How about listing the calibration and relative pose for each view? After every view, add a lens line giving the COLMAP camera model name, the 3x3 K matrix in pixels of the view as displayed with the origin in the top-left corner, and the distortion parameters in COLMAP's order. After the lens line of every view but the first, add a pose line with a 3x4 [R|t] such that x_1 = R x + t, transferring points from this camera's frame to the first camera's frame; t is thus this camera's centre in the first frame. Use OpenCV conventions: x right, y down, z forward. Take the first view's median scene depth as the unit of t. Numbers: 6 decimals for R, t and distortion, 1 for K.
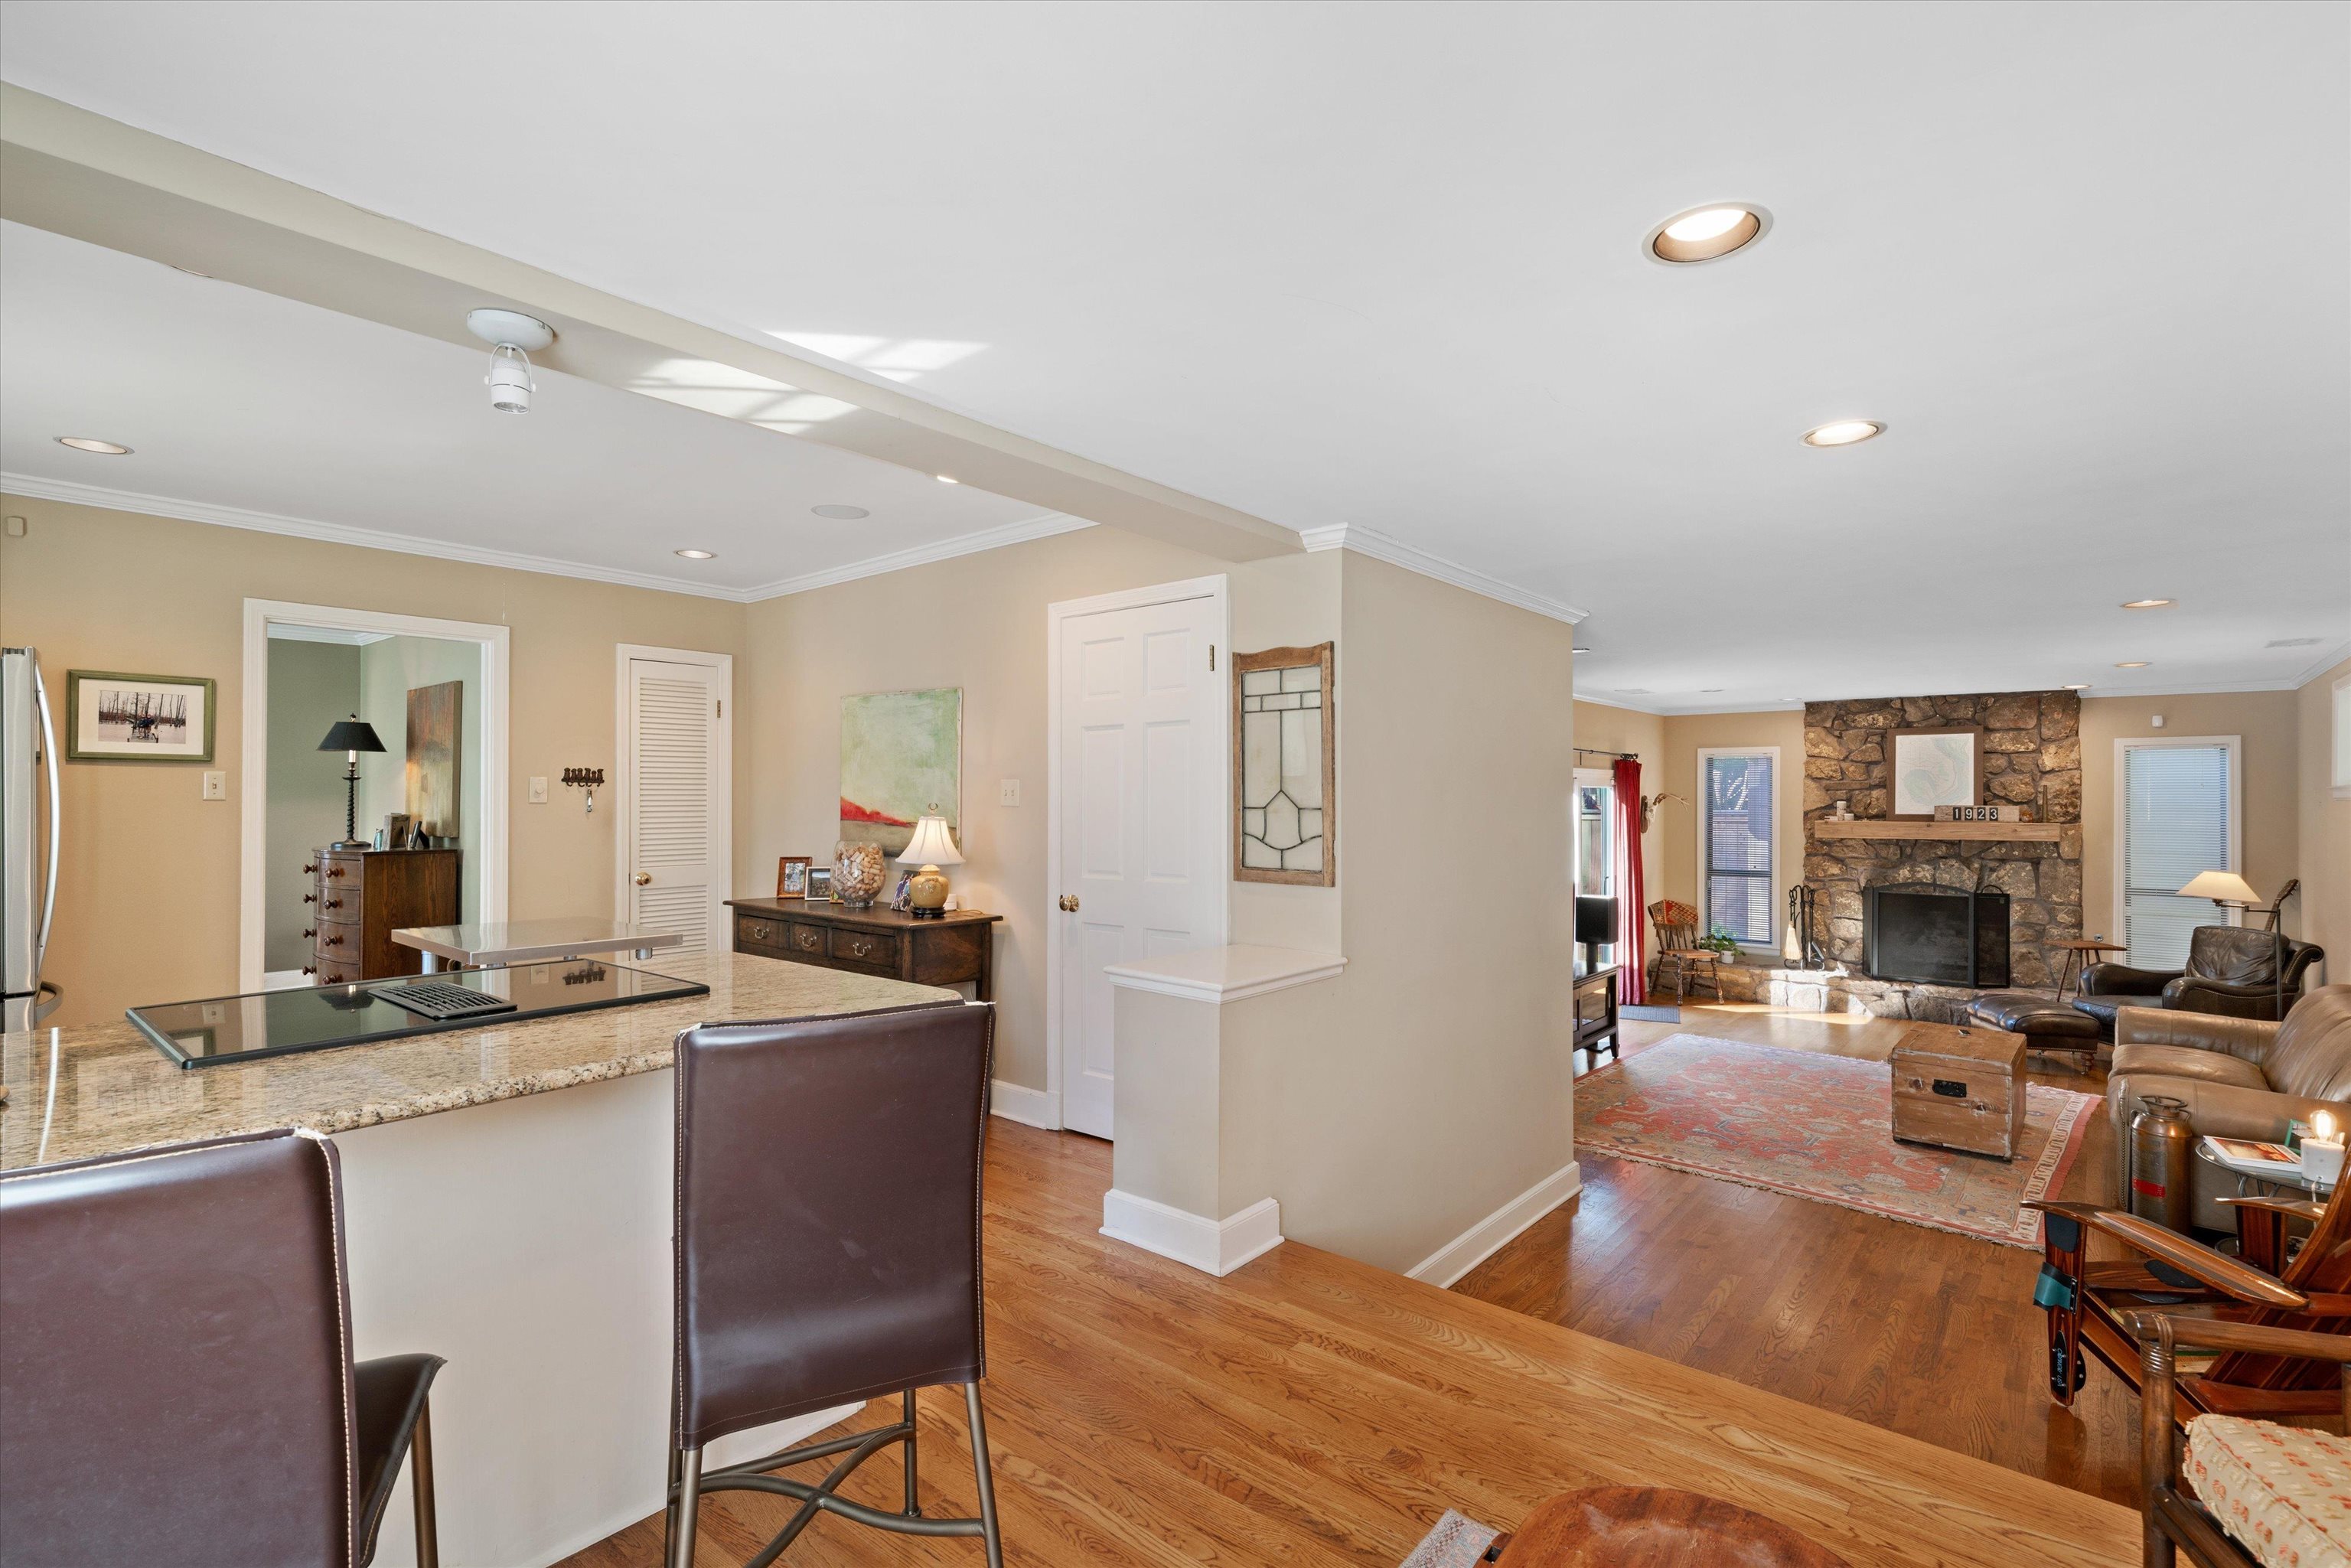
lens RADIAL K [[1073.1, 0, 1180.4], [0, 1073.1, 789.4], [0, 0, 1]] dist [0.004092, -0.000727]
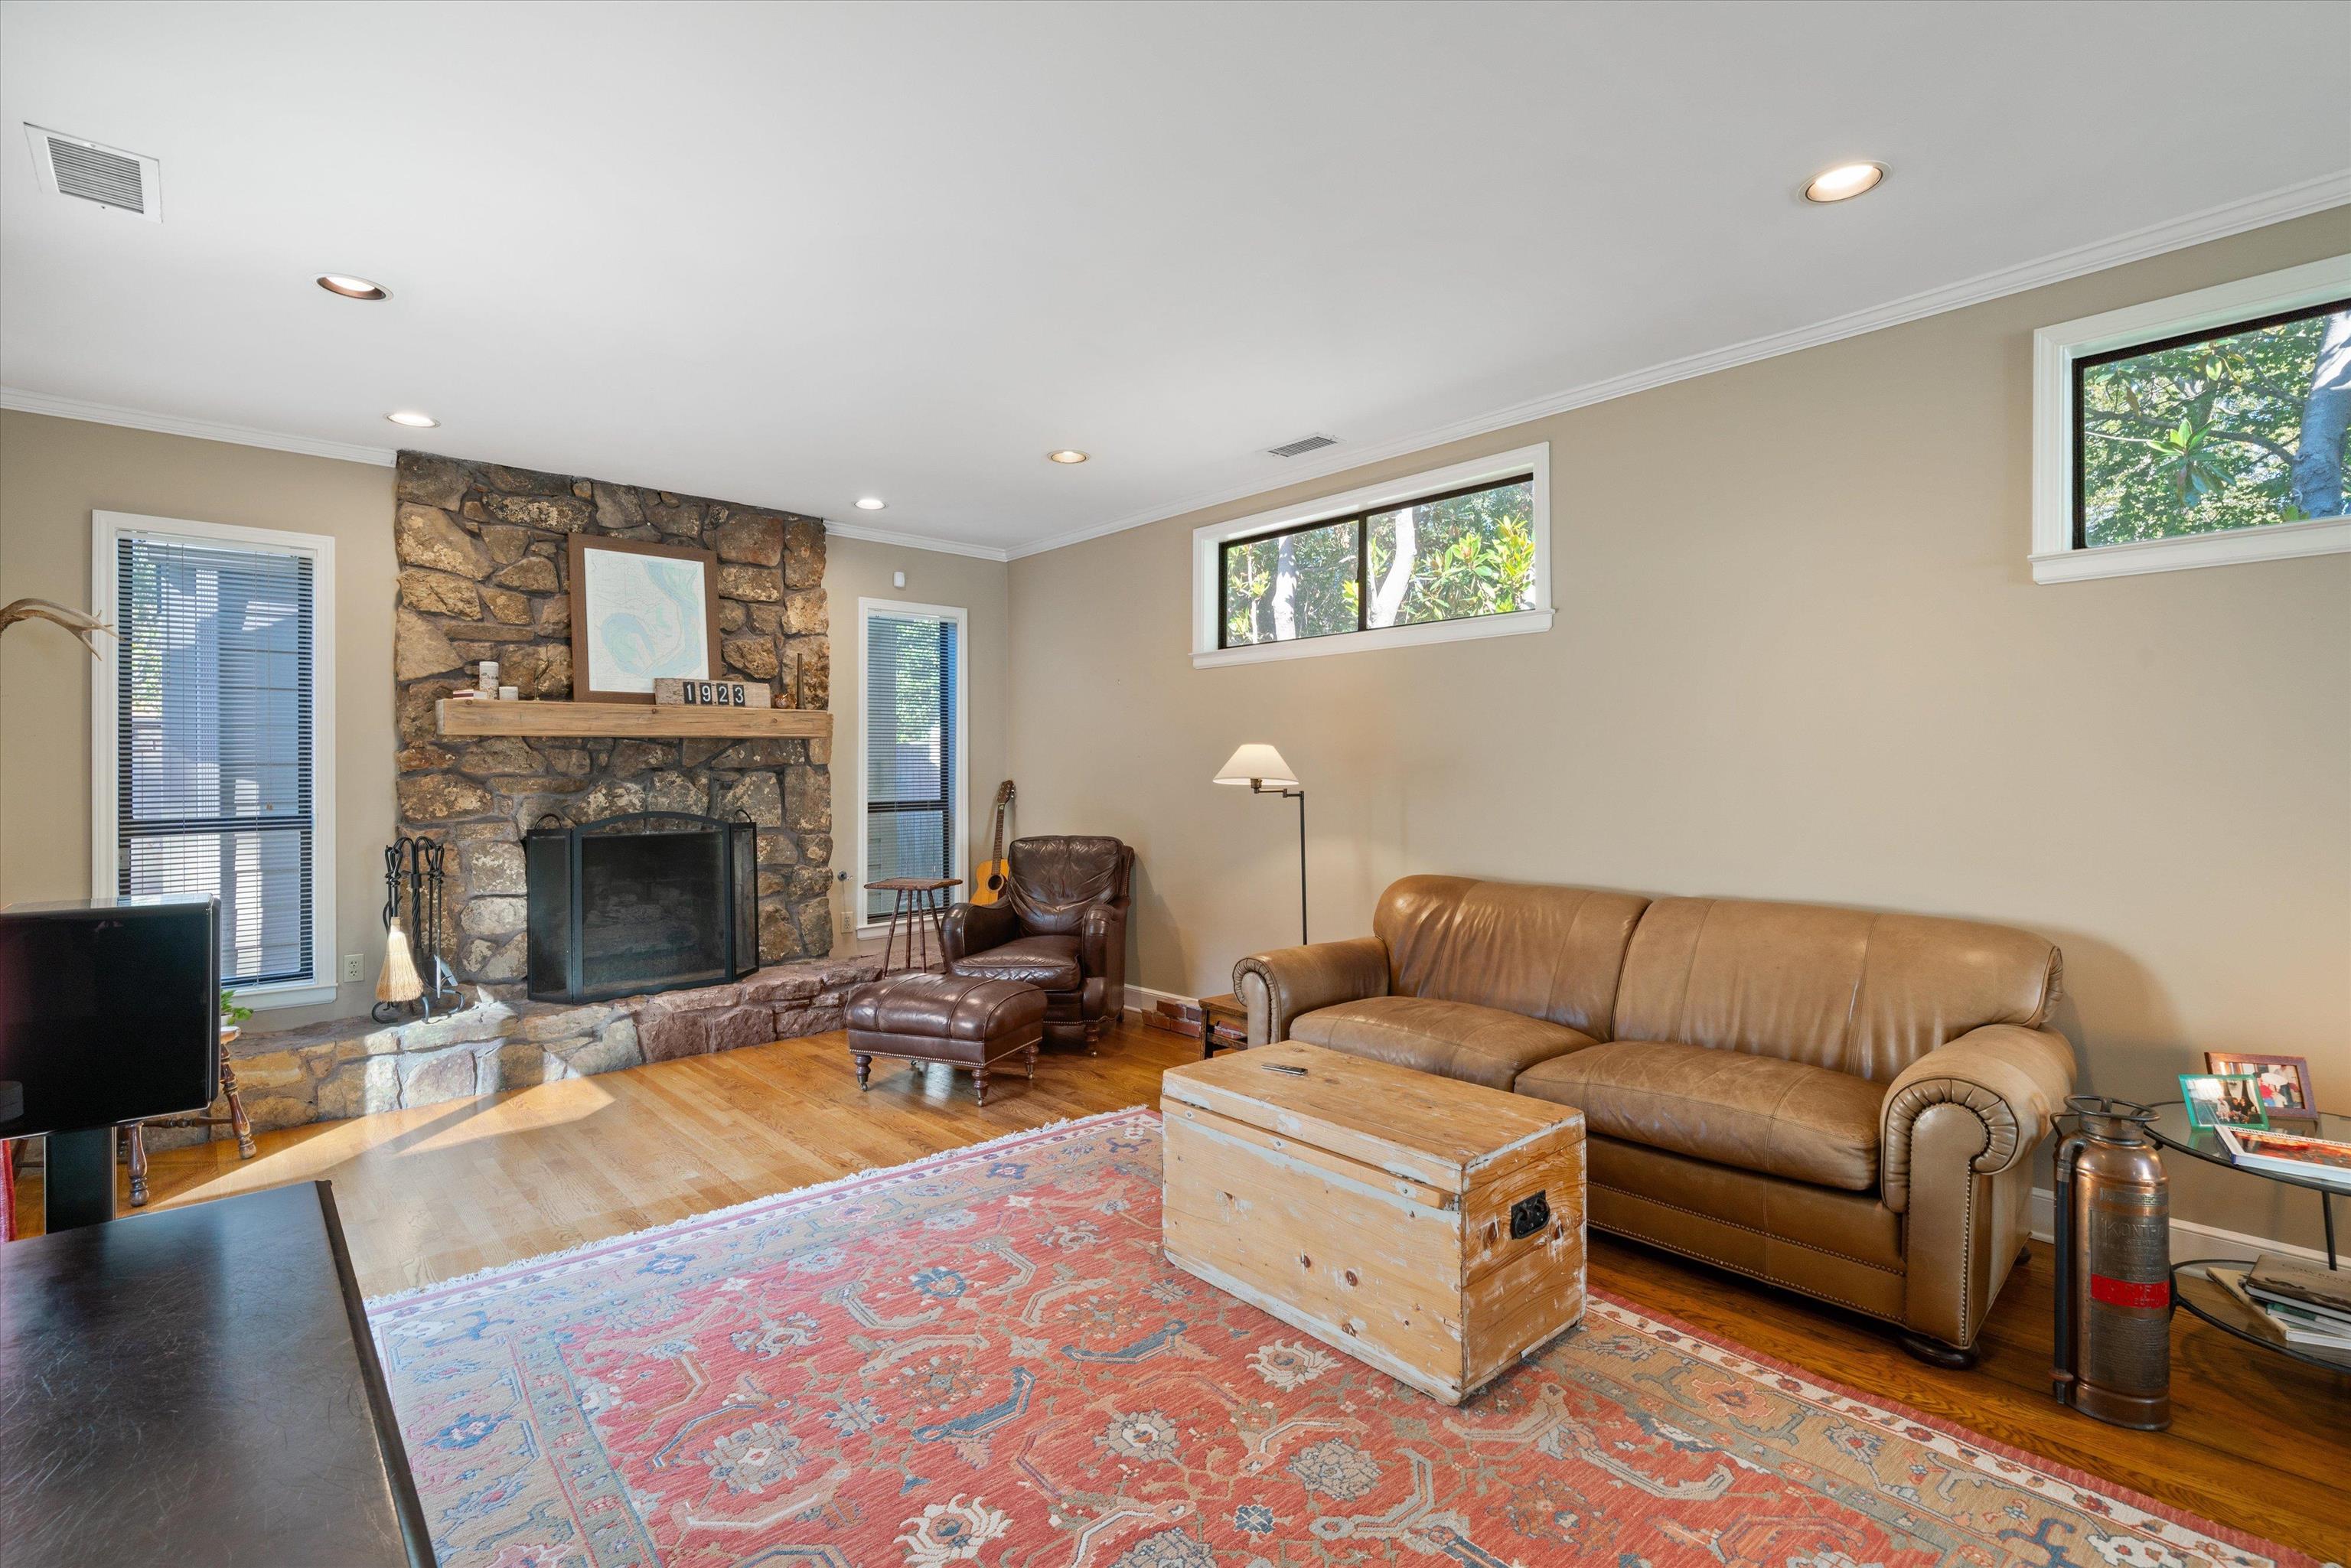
lens RADIAL K [[1073.1, 0, 1178.2], [0, 1073.1, 769.7], [0, 0, 1]] dist [0.004092, -0.000727]
pose [[0.123308, -0.003347, 0.992363, 0.170125], [-0.002230, 0.999991, 0.003650, 0.061825], [-0.992366, -0.002663, 0.123300, 0.659308]]
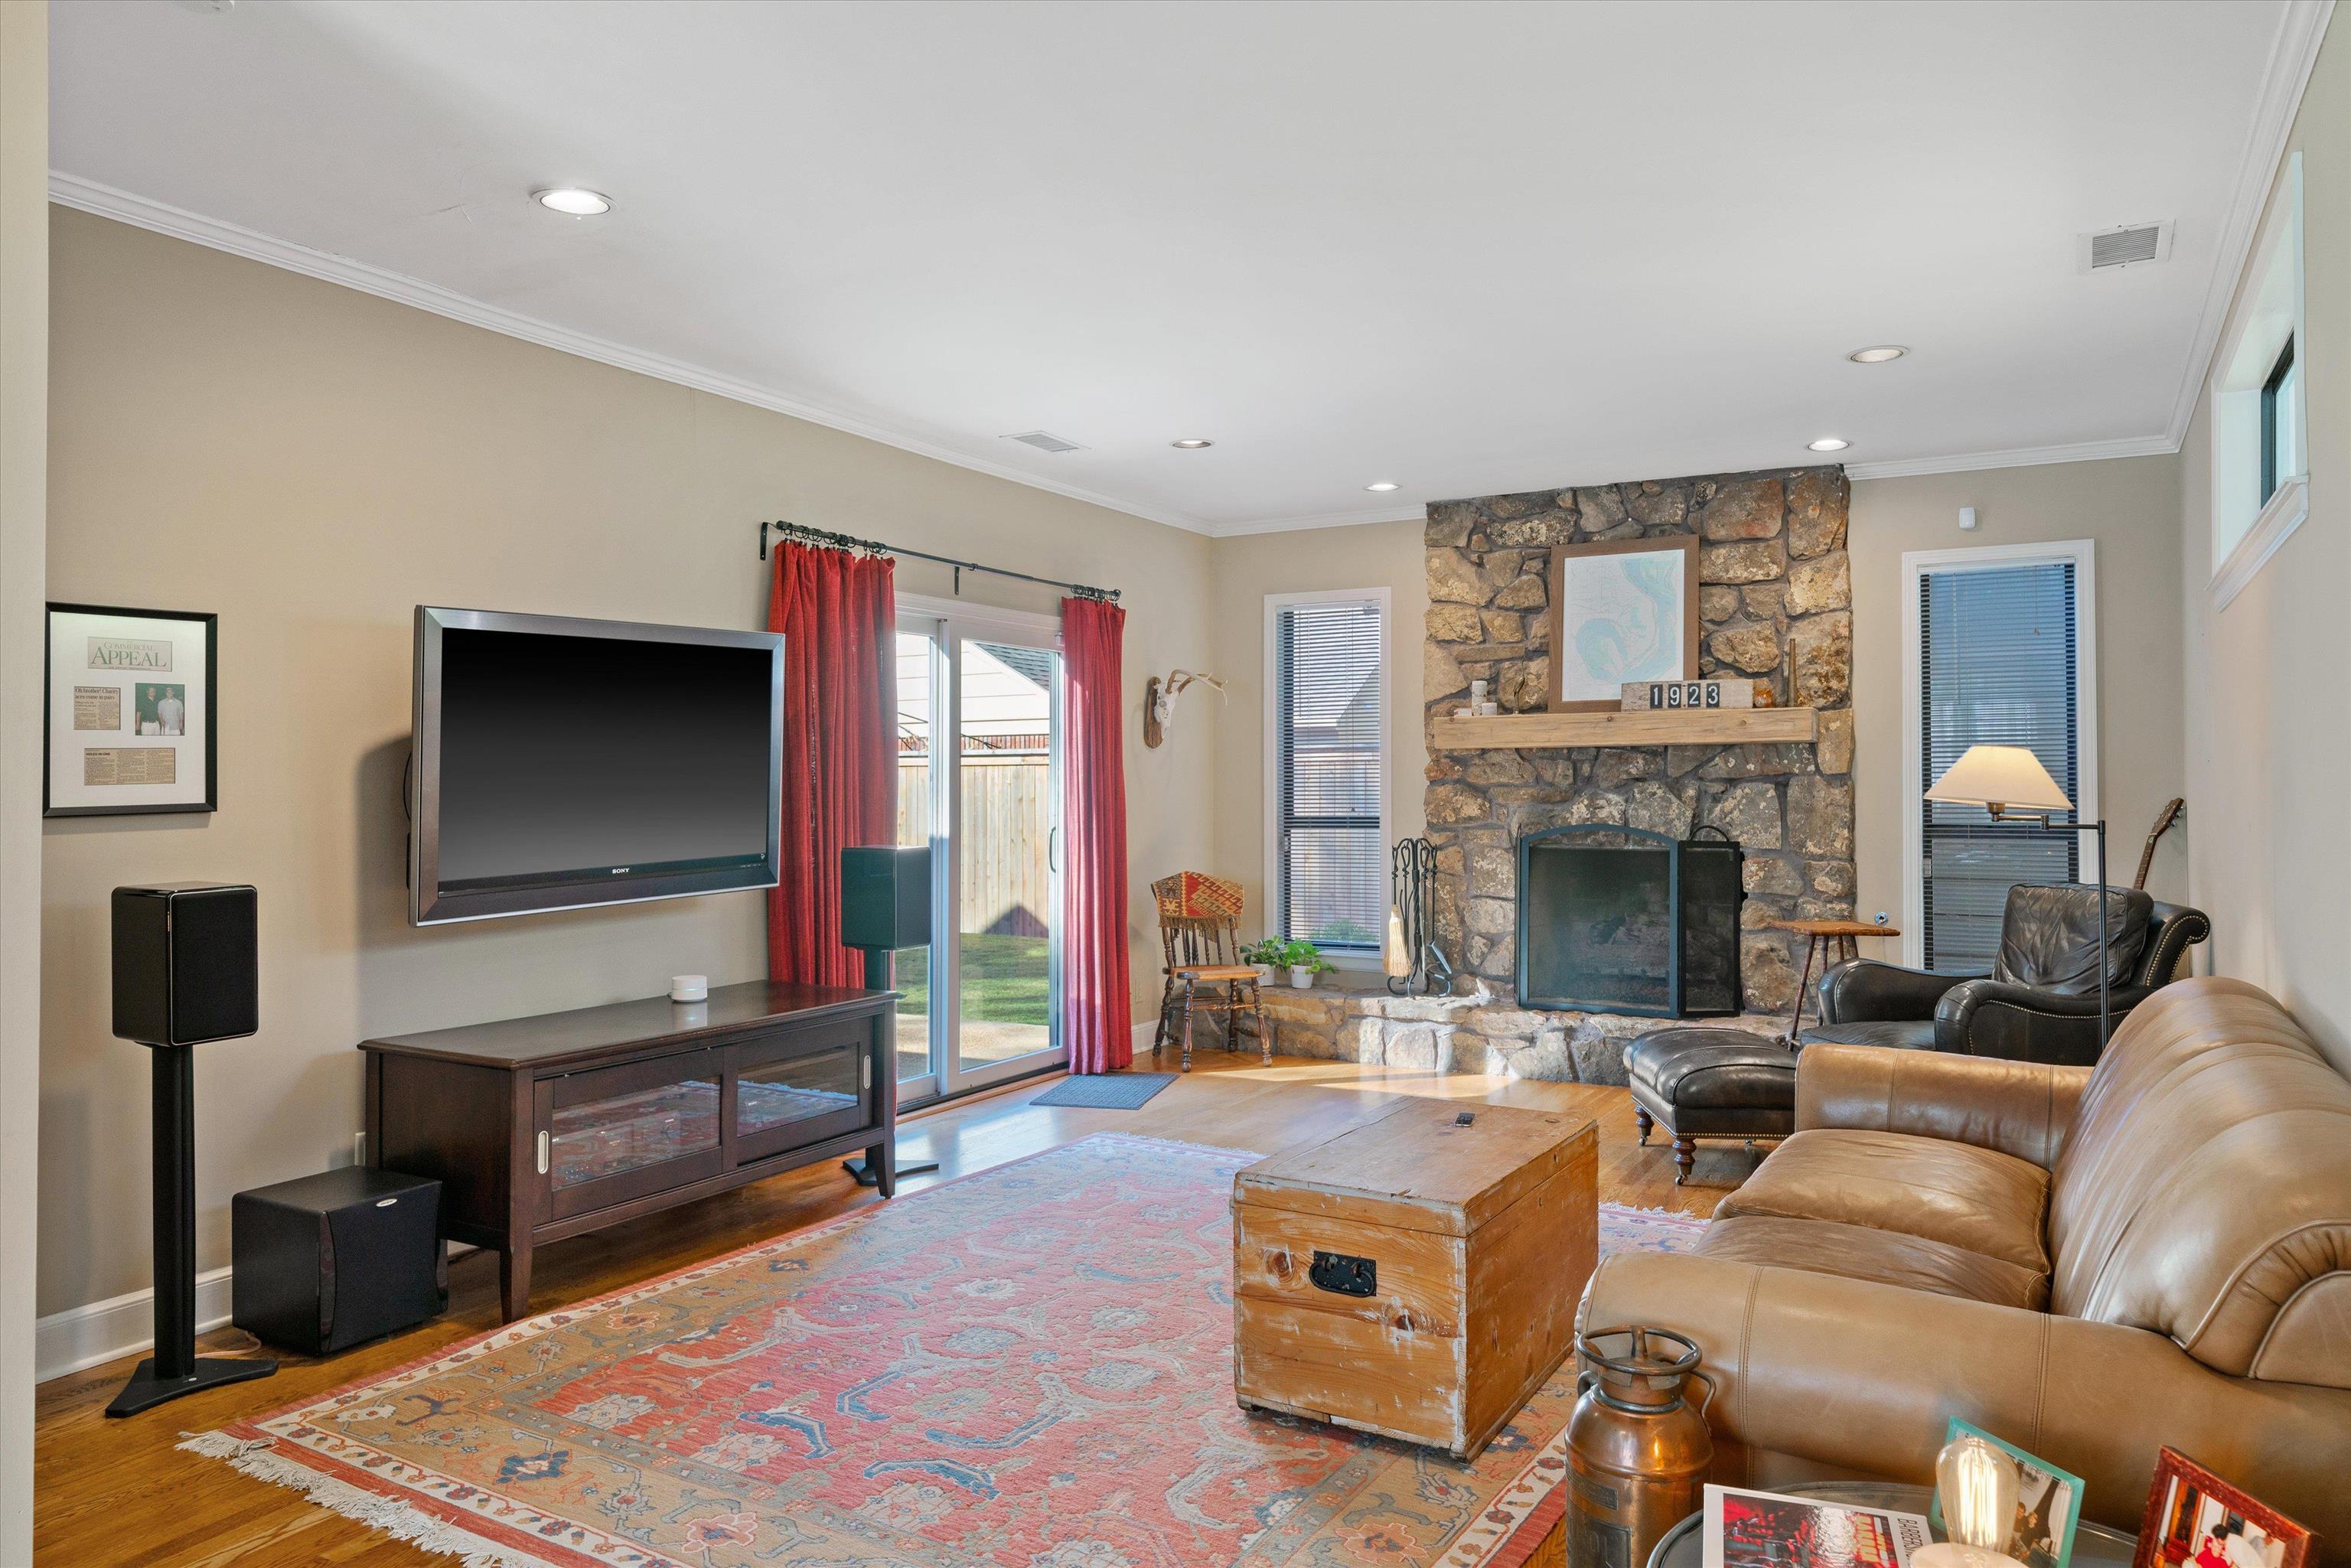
lens RADIAL K [[1550.0, 0, 1160.0], [0, 1550.0, 751.7], [0, 0, 1]] dist [0.003762, 0.001630]
pose [[0.982936, -0.001924, 0.183939, 0.332402], [0.003979, 0.999934, -0.010802, 0.057688], [-0.183906, 0.011350, 0.982878, 0.278889]]
